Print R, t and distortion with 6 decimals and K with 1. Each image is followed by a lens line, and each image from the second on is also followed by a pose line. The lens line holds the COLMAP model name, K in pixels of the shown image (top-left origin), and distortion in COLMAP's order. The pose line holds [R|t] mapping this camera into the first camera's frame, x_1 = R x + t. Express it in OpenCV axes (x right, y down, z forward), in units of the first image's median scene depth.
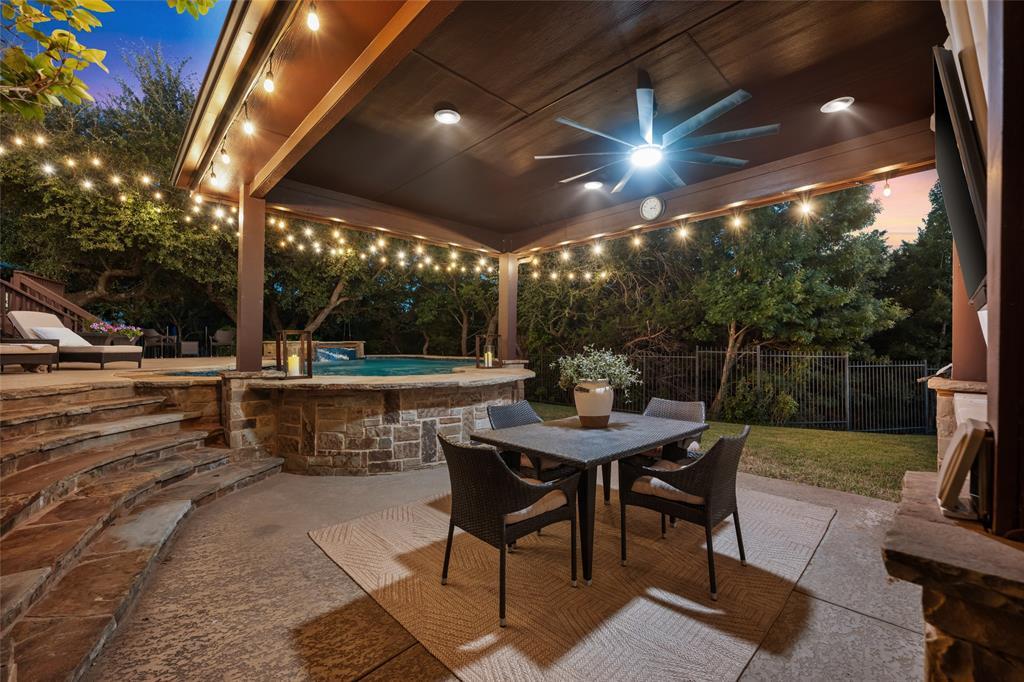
lens RADIAL K [[444.2, 0, 516.5], [0, 444.2, 346.1], [0, 0, 1]] dist [0.000200, -0.000089]
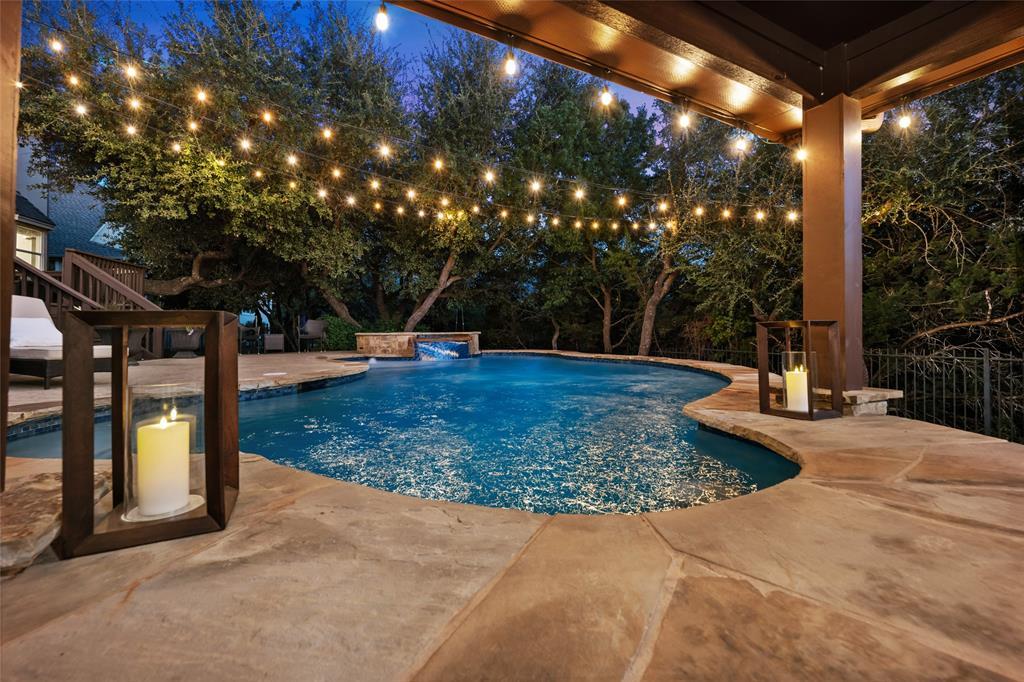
lens RADIAL K [[444.2, 0, 512.9], [0, 444.2, 335.5], [0, 0, 1]] dist [0.000200, -0.000089]
pose [[0.965568, -0.003617, -0.260124, -0.085548], [0.004994, 0.999977, 0.004633, -0.007194], [0.260102, -0.005773, 0.965564, 0.268379]]
